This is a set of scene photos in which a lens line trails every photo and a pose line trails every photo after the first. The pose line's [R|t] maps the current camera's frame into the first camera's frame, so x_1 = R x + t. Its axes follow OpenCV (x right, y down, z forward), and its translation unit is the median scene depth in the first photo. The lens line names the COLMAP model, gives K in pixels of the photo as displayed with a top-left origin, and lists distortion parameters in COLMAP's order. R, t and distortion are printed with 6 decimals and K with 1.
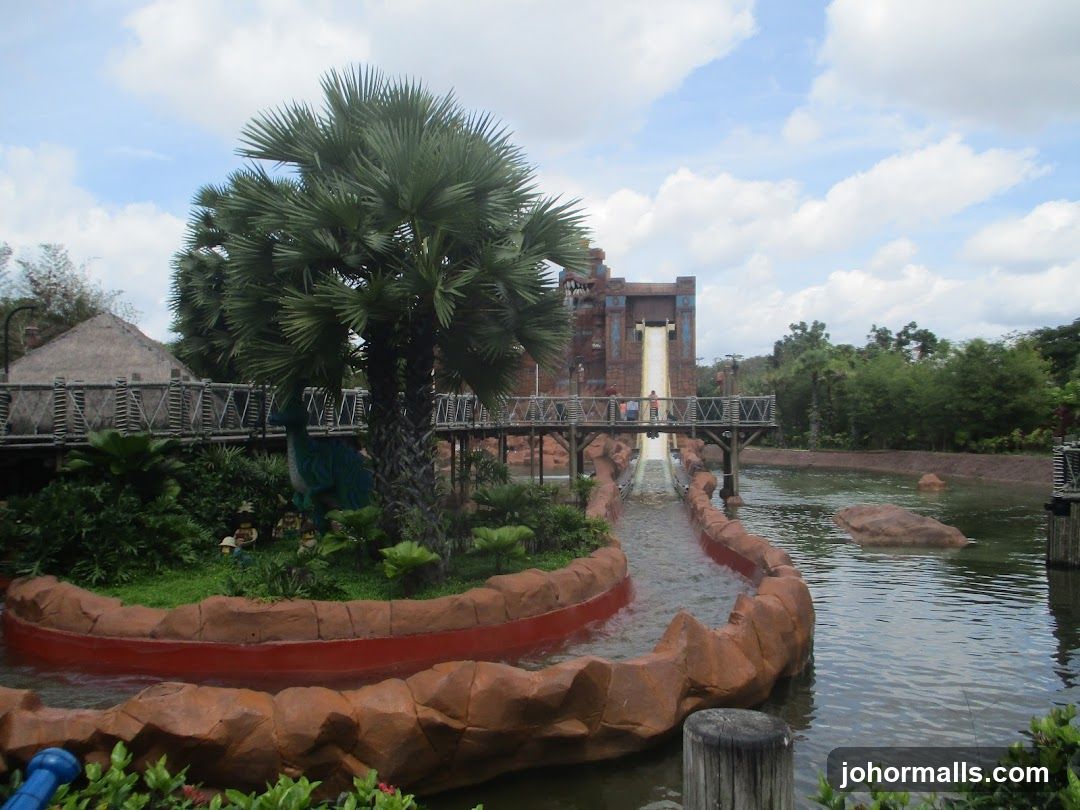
lens RADIAL K [[861.7, 0, 508.2], [0, 861.7, 401.5], [0, 0, 1]] dist [-0.007252, 0.000454]
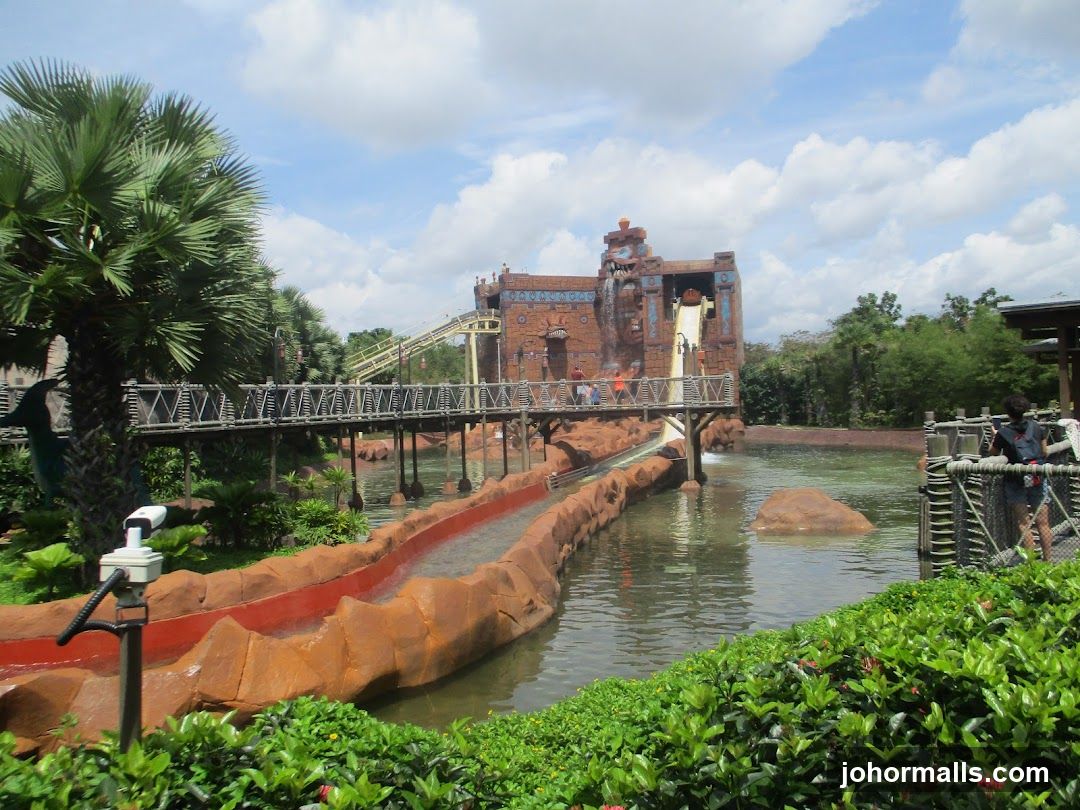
lens RADIAL K [[854.6, 0, 540.3], [0, 854.6, 421.0], [0, 0, 1]] dist [0.025342, -0.003822]
pose [[0.993498, -0.026457, -0.110729, 0.102334], [0.030920, 0.998769, 0.038787, 0.000401], [0.109567, -0.041959, 0.993093, 0.017315]]
